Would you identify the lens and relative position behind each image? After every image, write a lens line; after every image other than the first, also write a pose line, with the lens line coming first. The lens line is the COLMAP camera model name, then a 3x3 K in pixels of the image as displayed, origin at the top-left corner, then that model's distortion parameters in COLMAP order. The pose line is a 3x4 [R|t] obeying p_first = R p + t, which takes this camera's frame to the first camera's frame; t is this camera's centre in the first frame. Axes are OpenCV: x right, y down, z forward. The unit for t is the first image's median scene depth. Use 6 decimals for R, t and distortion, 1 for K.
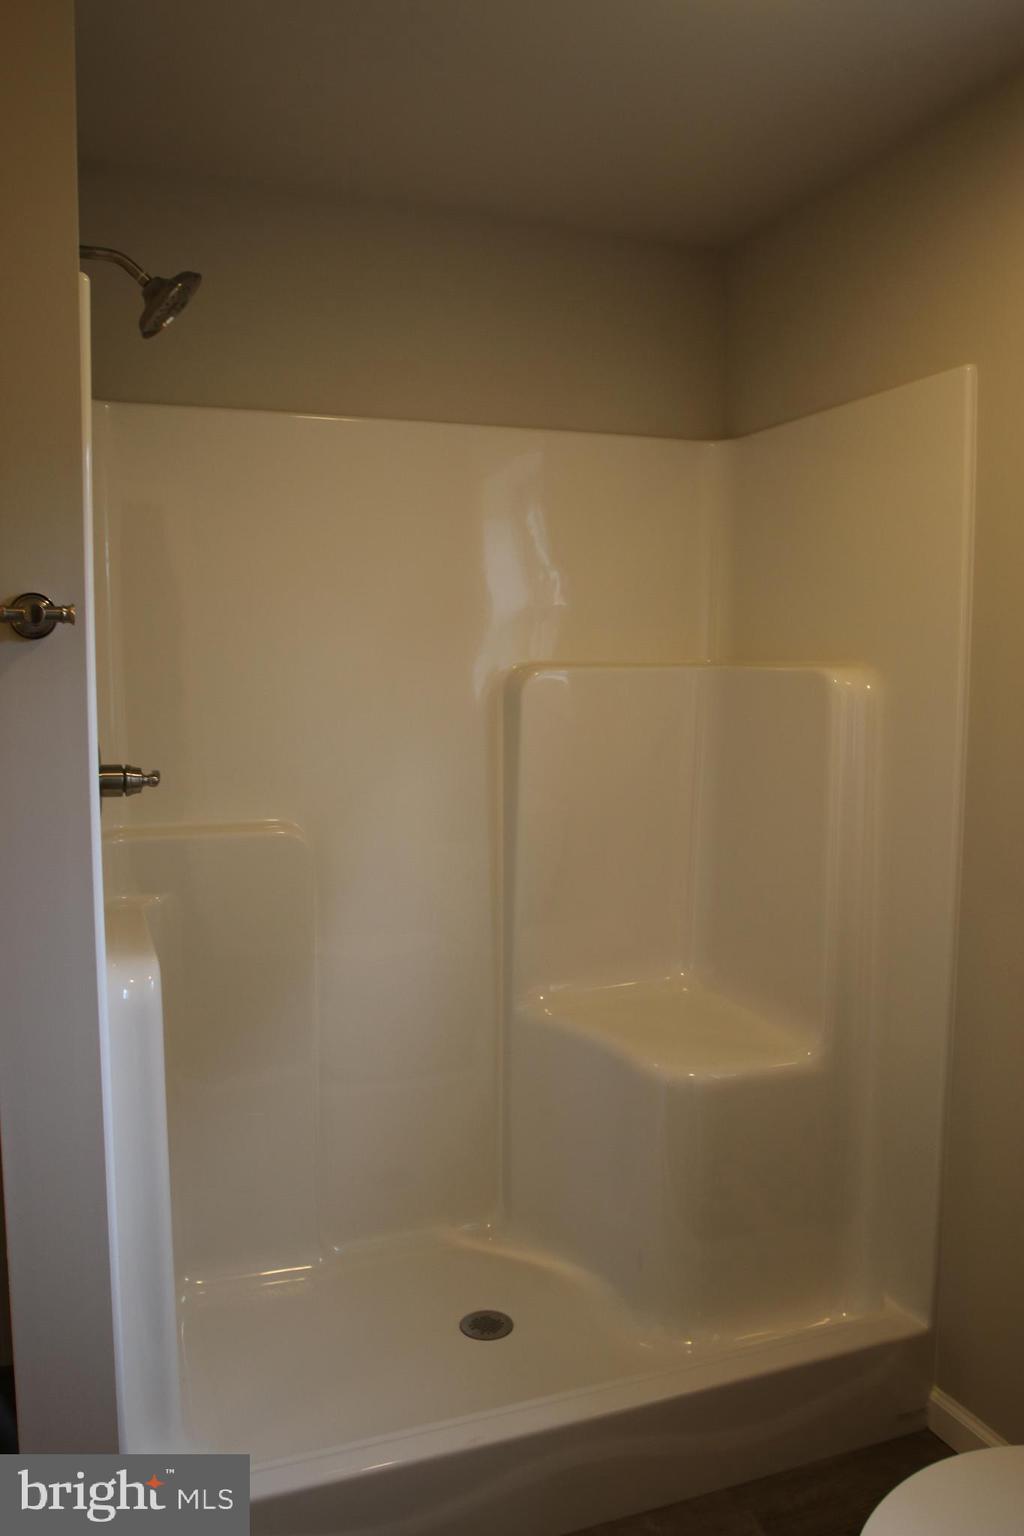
lens RADIAL K [[1191.8, 0, 512.0], [0, 1191.8, 768.0], [0, 0, 1]] dist [-0.087567, 0.056492]
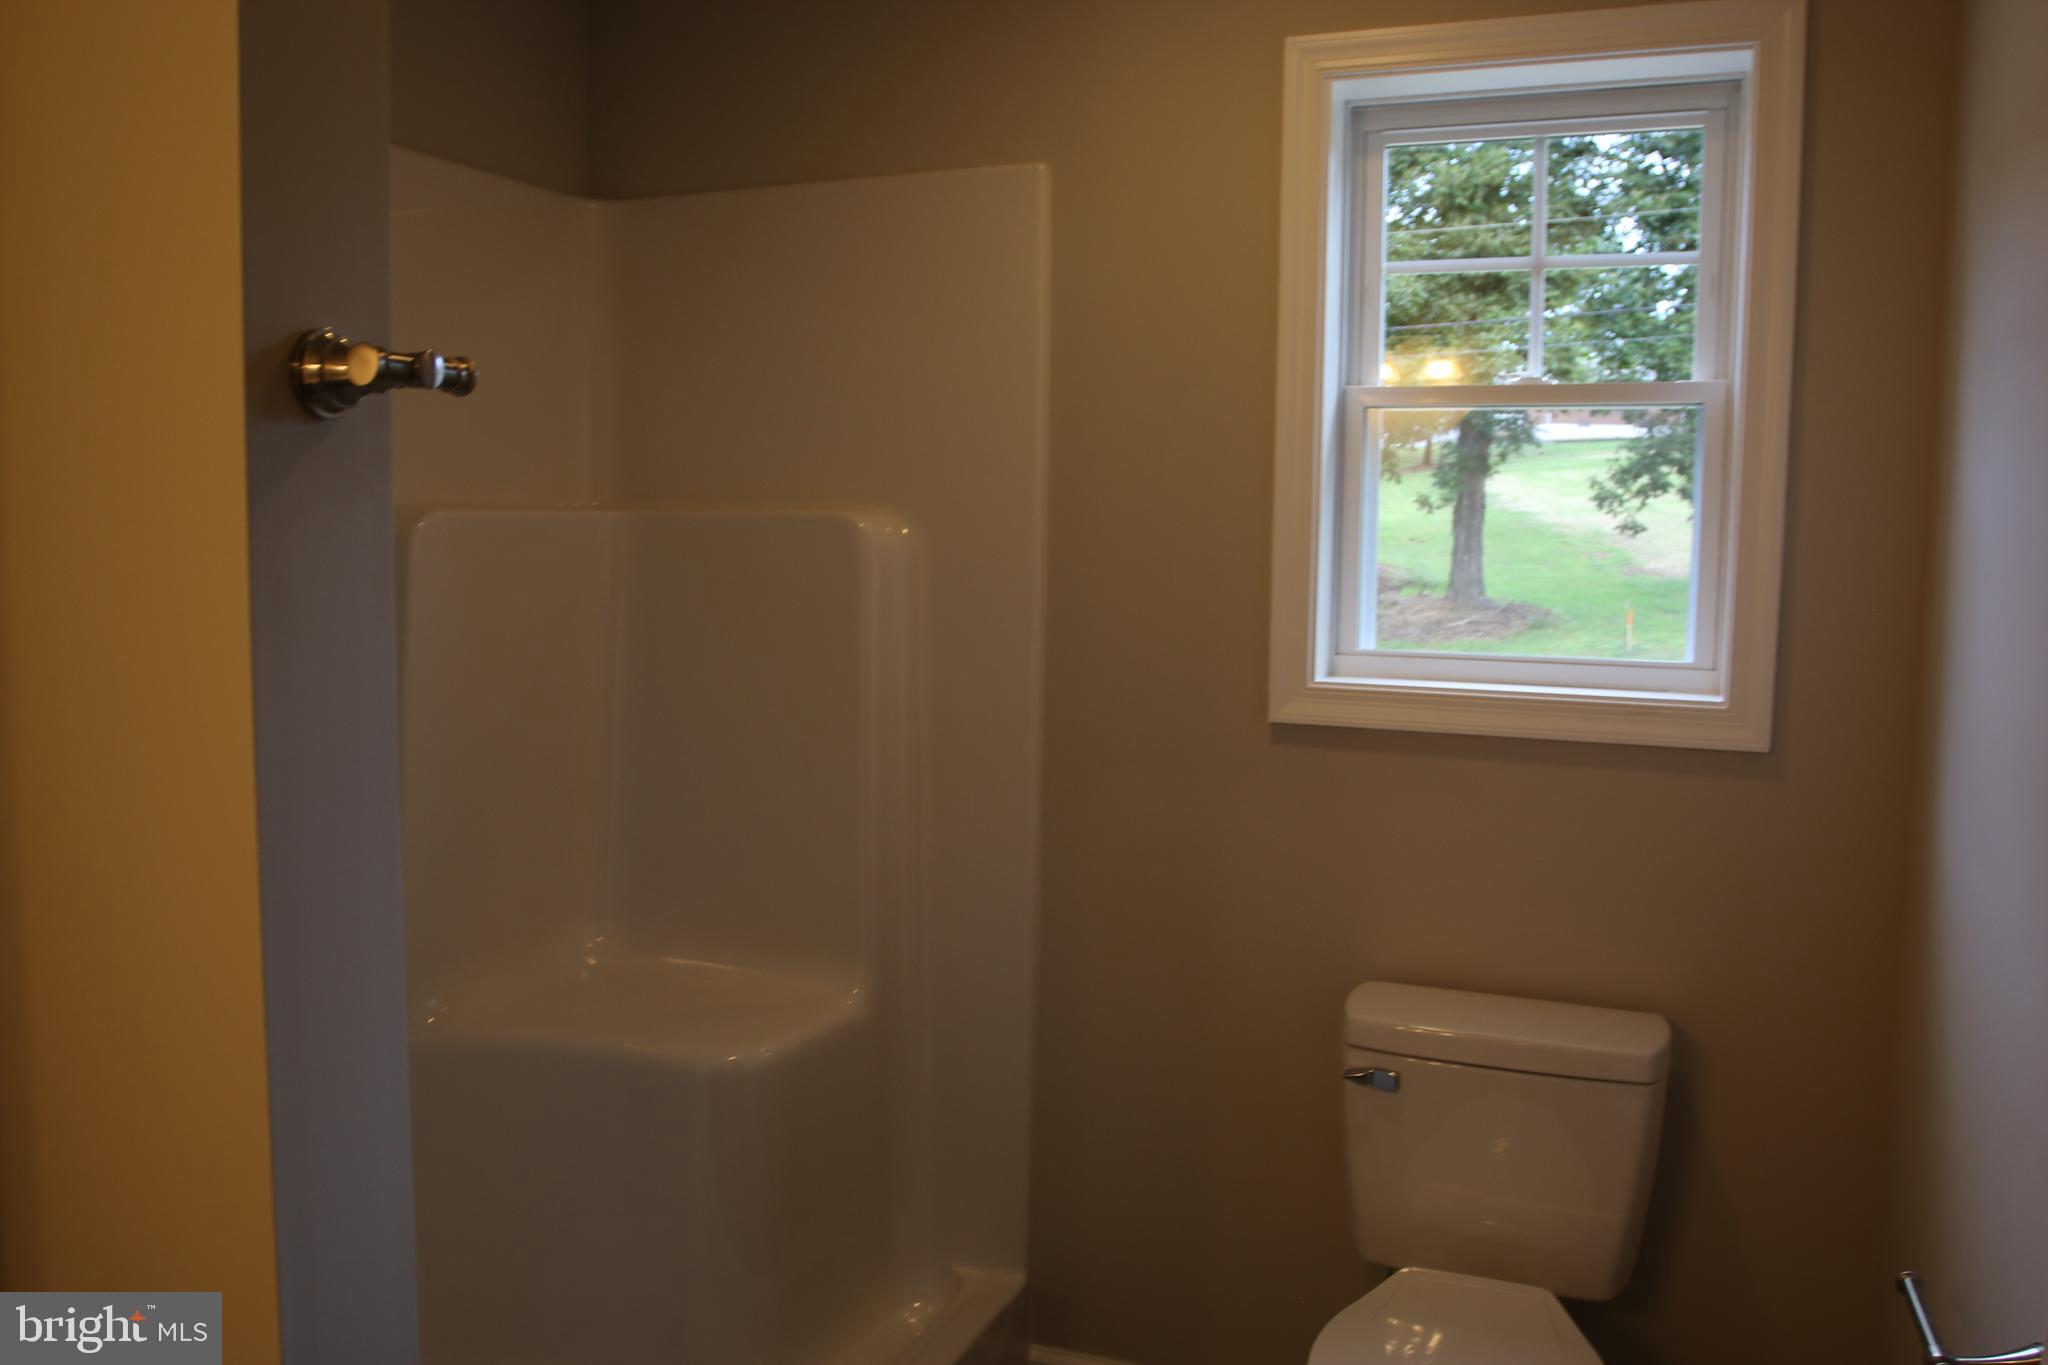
lens RADIAL K [[1589.0, 0, 1024.0], [0, 1589.0, 682.5], [0, 0, 1]] dist [-0.087567, 0.056492]
pose [[0.674405, -0.059524, 0.735958, -0.444946], [0.058060, 0.997934, 0.027508, 0.008337], [-0.736075, 0.024178, 0.676468, 0.194263]]
